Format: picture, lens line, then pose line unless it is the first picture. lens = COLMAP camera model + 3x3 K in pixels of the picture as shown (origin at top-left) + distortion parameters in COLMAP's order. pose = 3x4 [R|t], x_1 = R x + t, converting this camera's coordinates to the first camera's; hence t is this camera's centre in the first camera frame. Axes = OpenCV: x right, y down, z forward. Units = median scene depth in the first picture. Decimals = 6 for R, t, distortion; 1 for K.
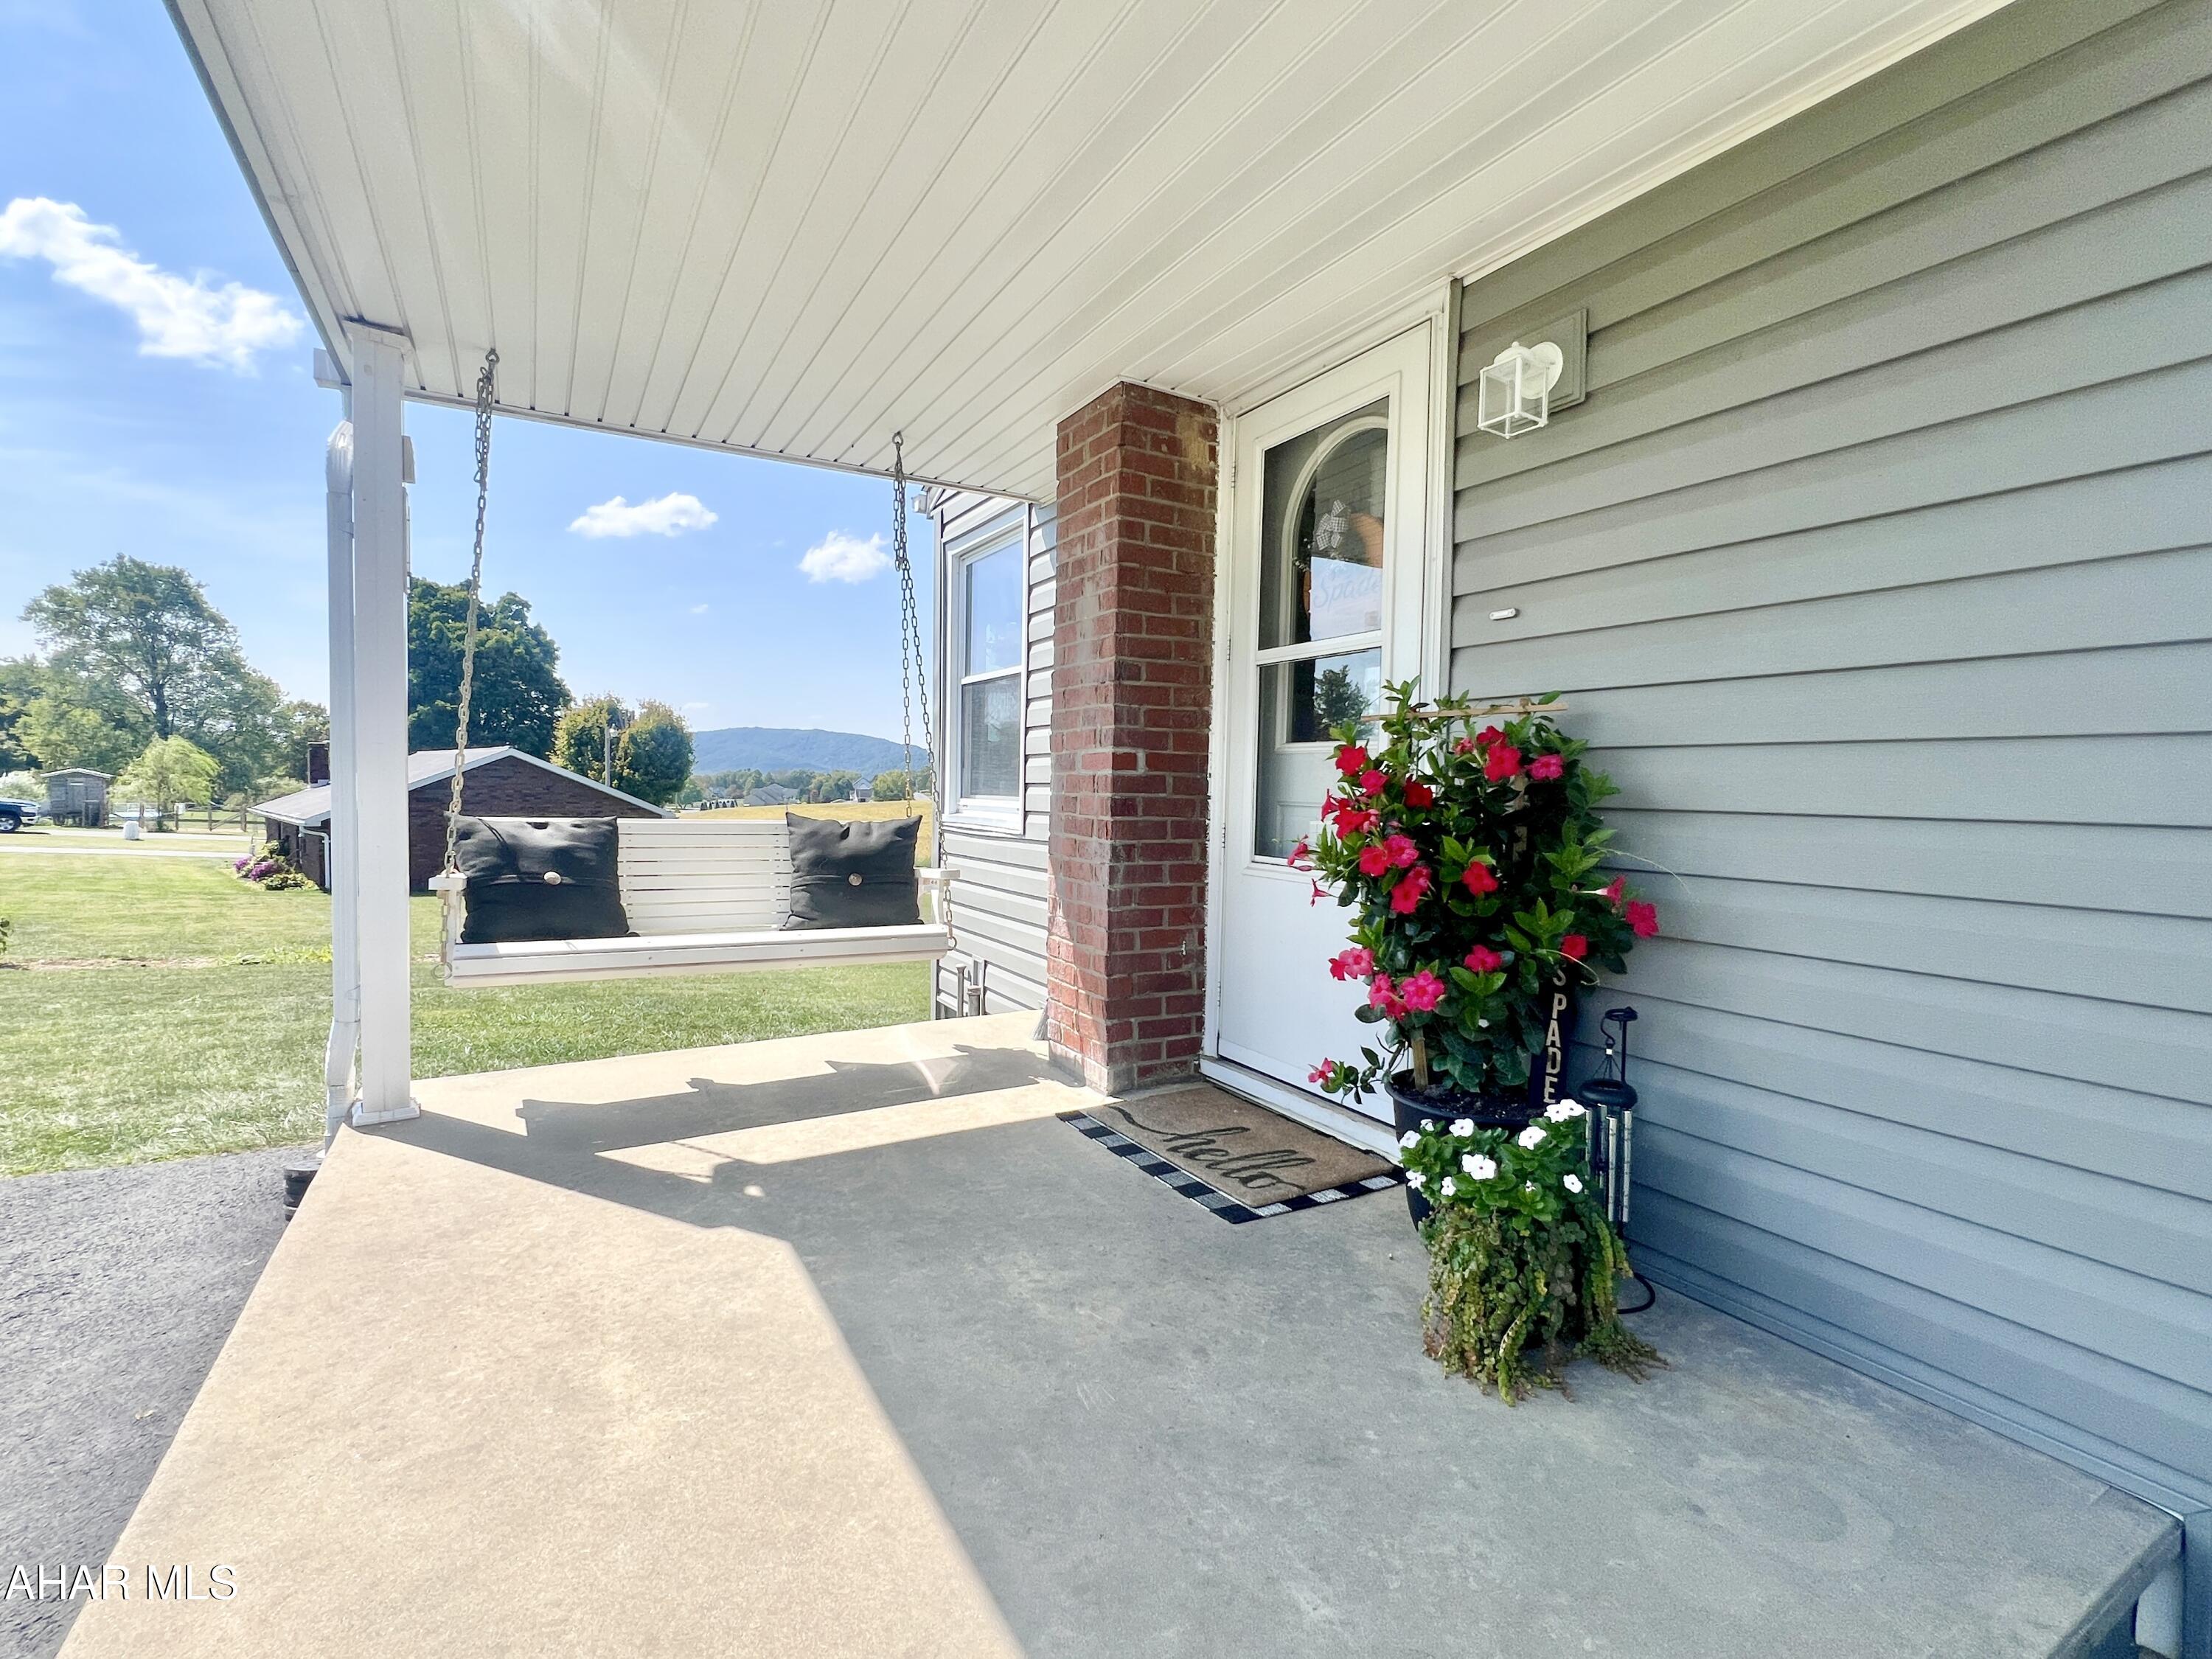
lens RADIAL K [[1005.8, 0, 1106.0], [0, 1005.8, 829.5], [0, 0, 1]] dist [-0.001993, -0.000257]
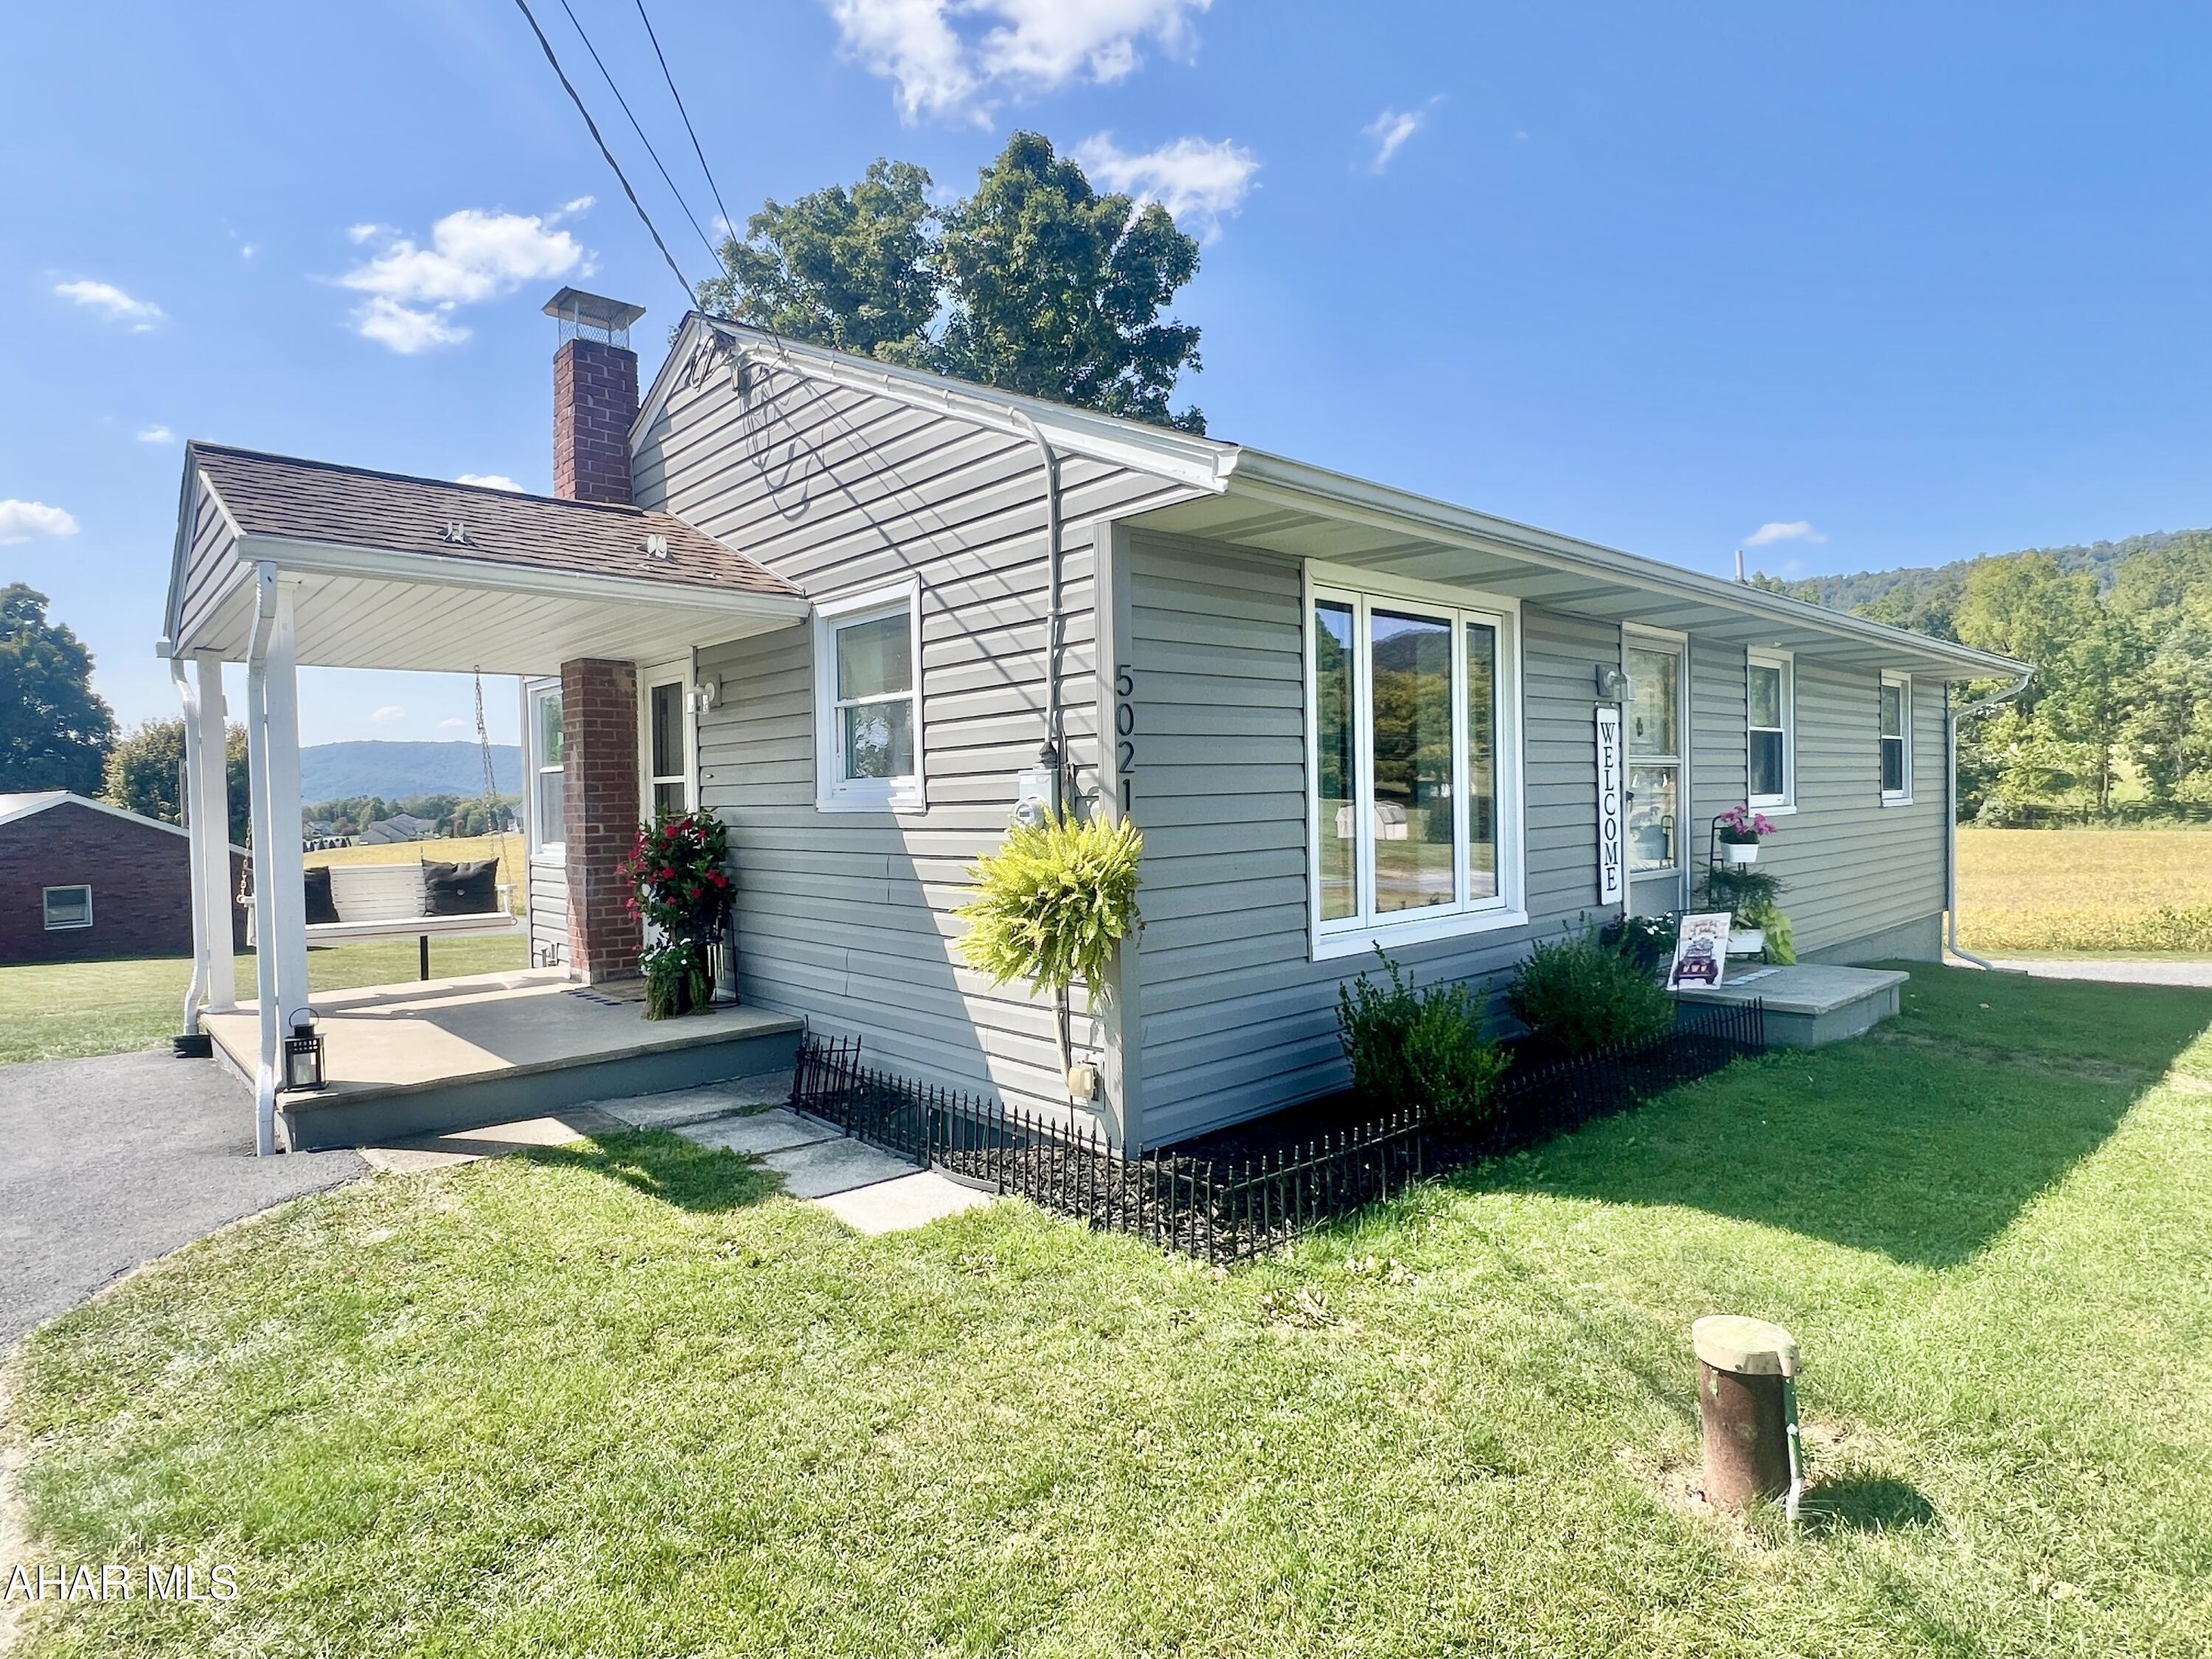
lens RADIAL K [[1201.7, 0, 1101.0], [0, 1201.7, 820.8], [0, 0, 1]] dist [0.003351, -0.000426]
pose [[0.977709, -0.040360, 0.206048, 0.542141], [0.044923, 0.998837, -0.017511, 0.007861], [-0.205102, 0.026377, 0.978385, -1.710686]]
